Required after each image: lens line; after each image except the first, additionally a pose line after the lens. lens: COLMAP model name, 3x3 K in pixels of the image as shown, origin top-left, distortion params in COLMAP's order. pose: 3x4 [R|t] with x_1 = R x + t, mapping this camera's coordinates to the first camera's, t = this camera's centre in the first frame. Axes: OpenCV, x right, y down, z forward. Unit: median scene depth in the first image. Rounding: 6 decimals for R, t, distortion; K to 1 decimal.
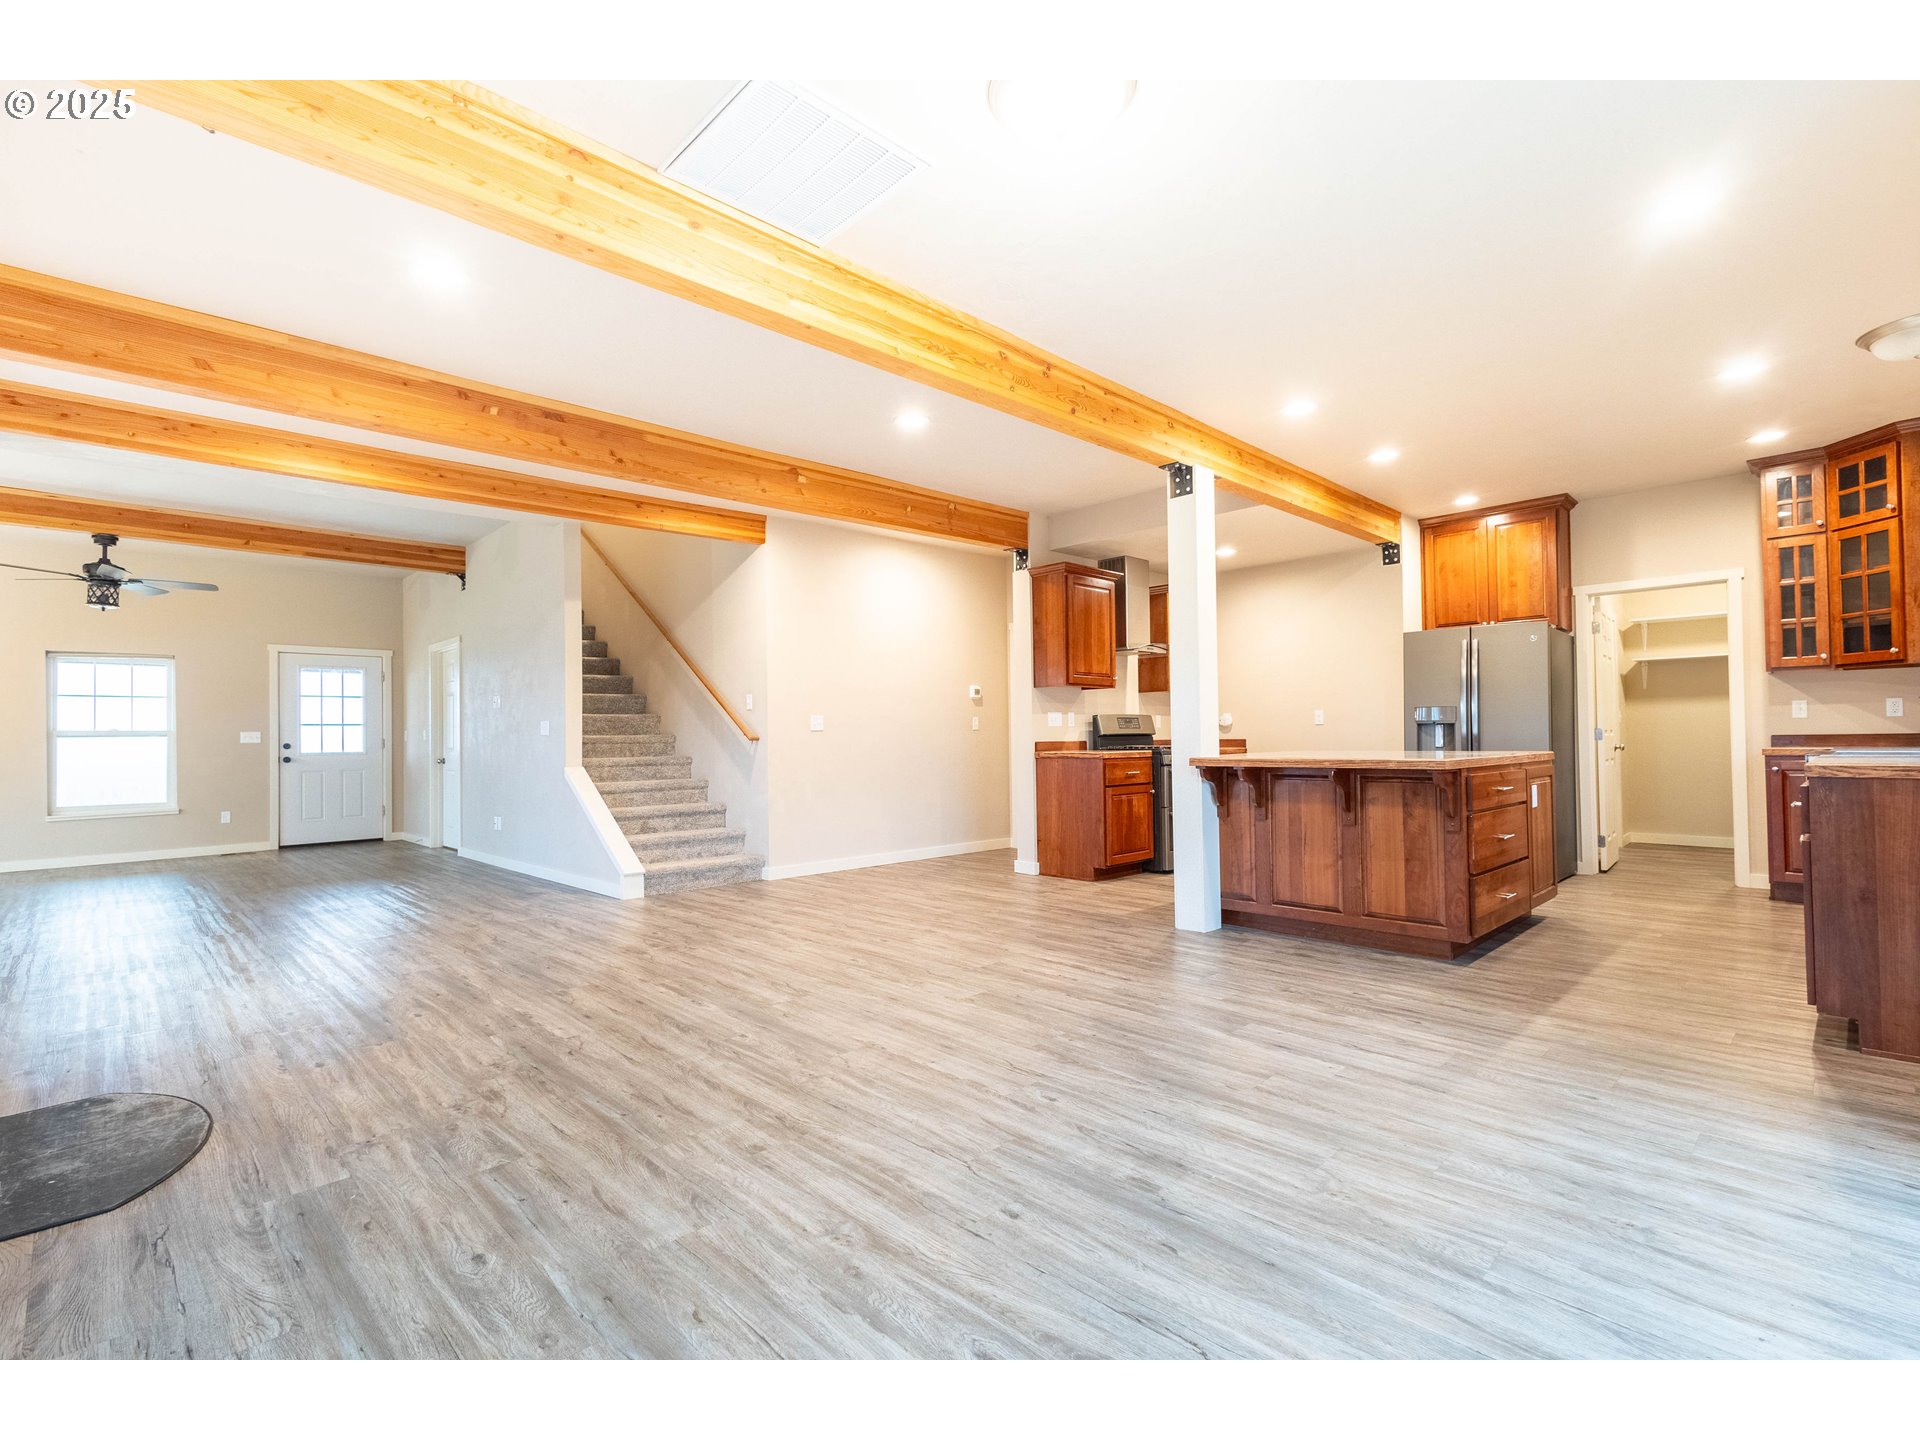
lens RADIAL K [[899.1, 0, 959.2], [0, 899.1, 721.7], [0, 0, 1]] dist [-0.000335, 0.000029]
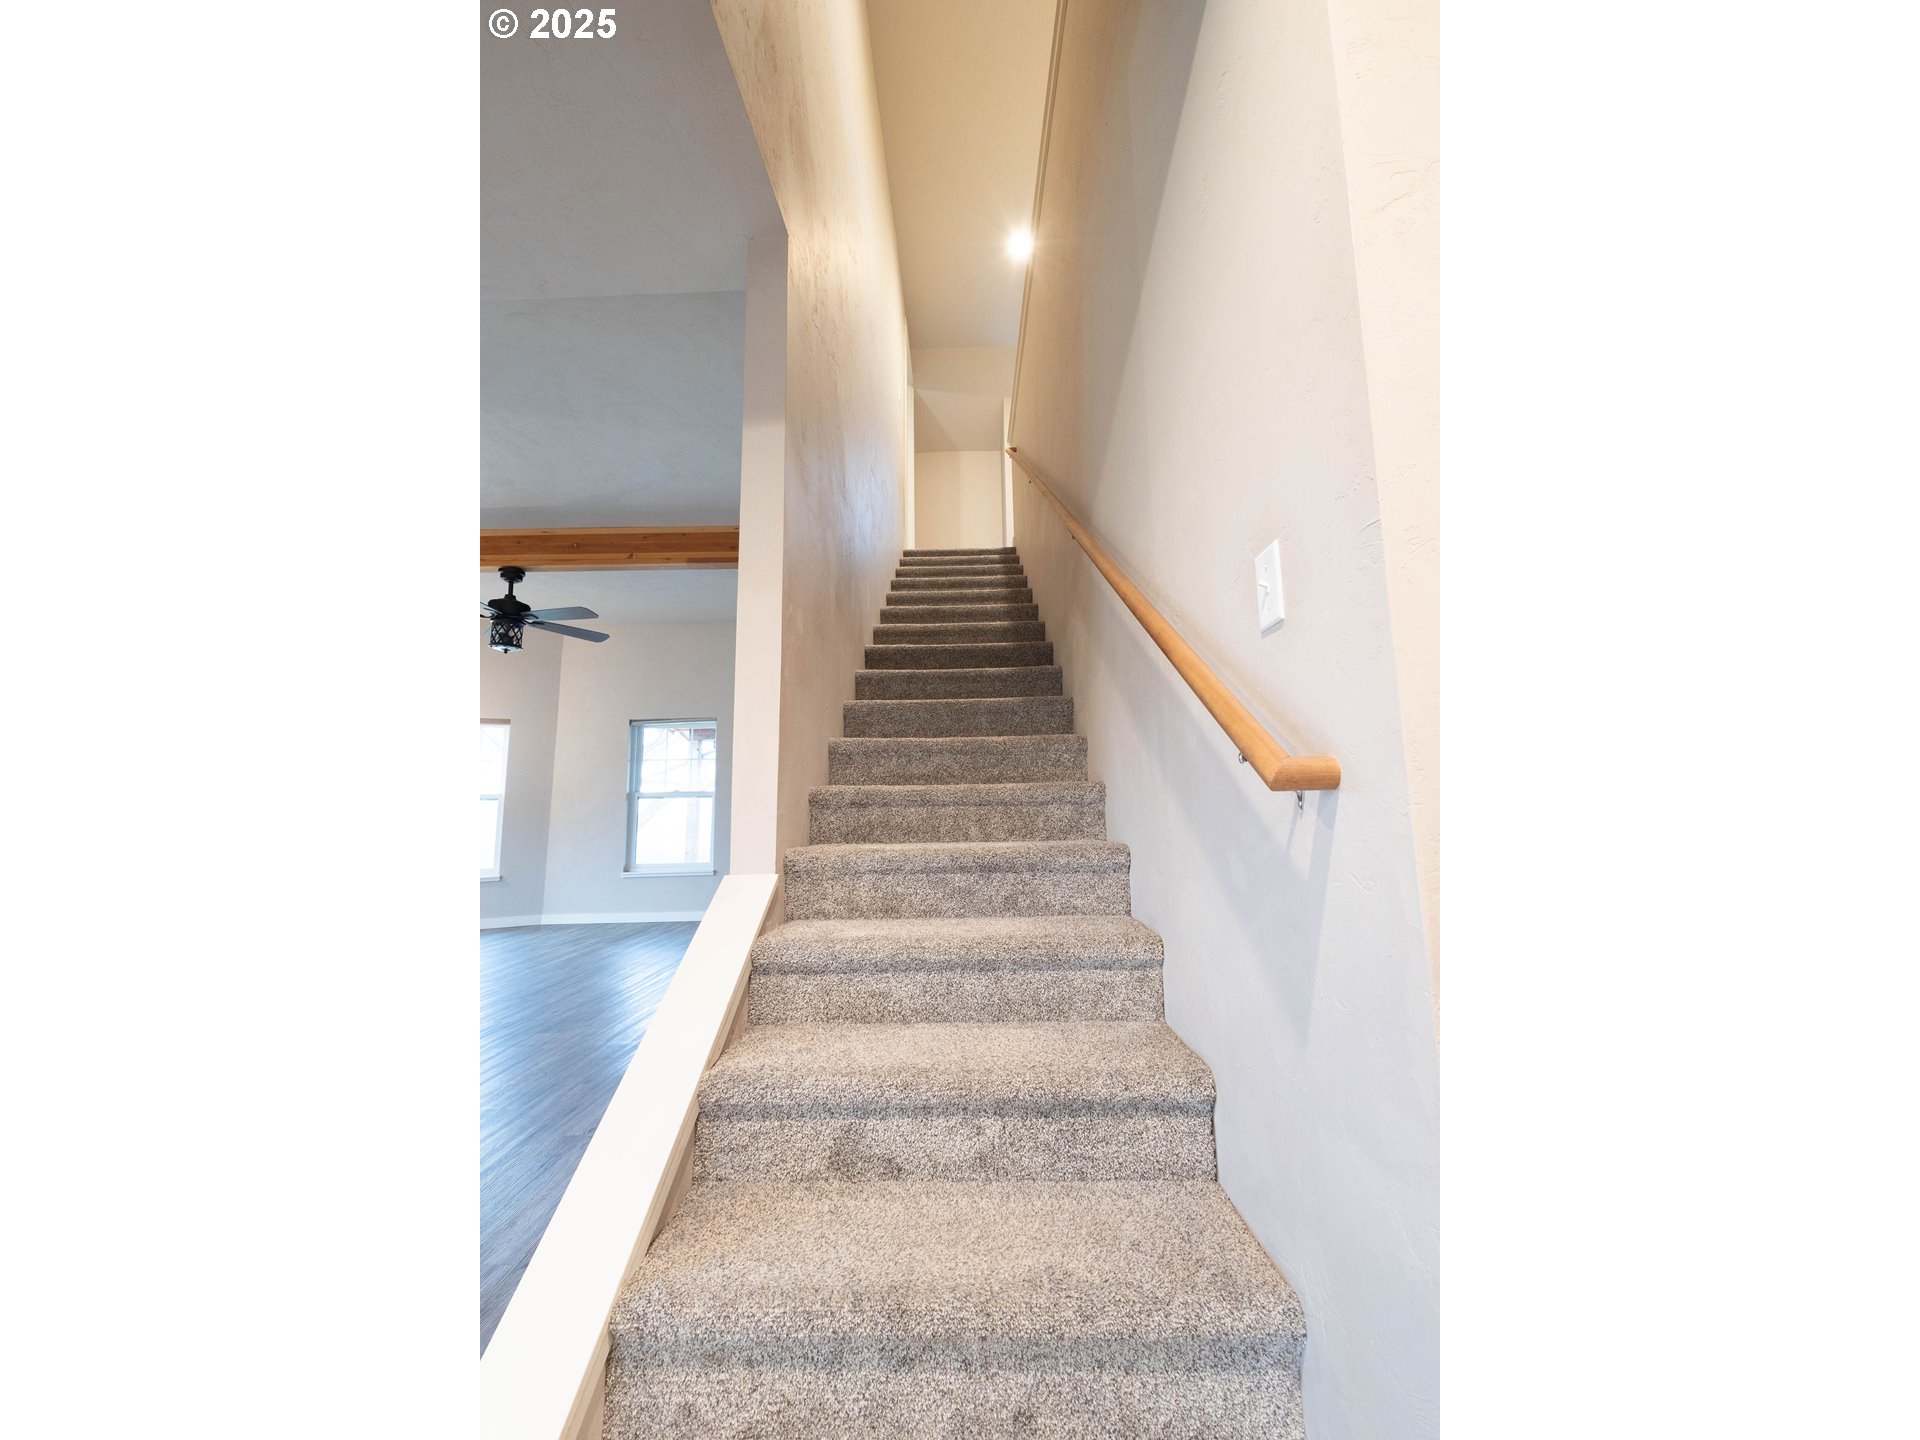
lens RADIAL K [[671.7, 0, 957.3], [0, 671.7, 716.5], [0, 0, 1]] dist [-0.000410, -0.000002]
pose [[0.708381, -0.090332, -0.700026, -0.173108], [0.015903, 0.993568, -0.112118, 0.018894], [0.705651, 0.068290, 0.705261, 0.806880]]
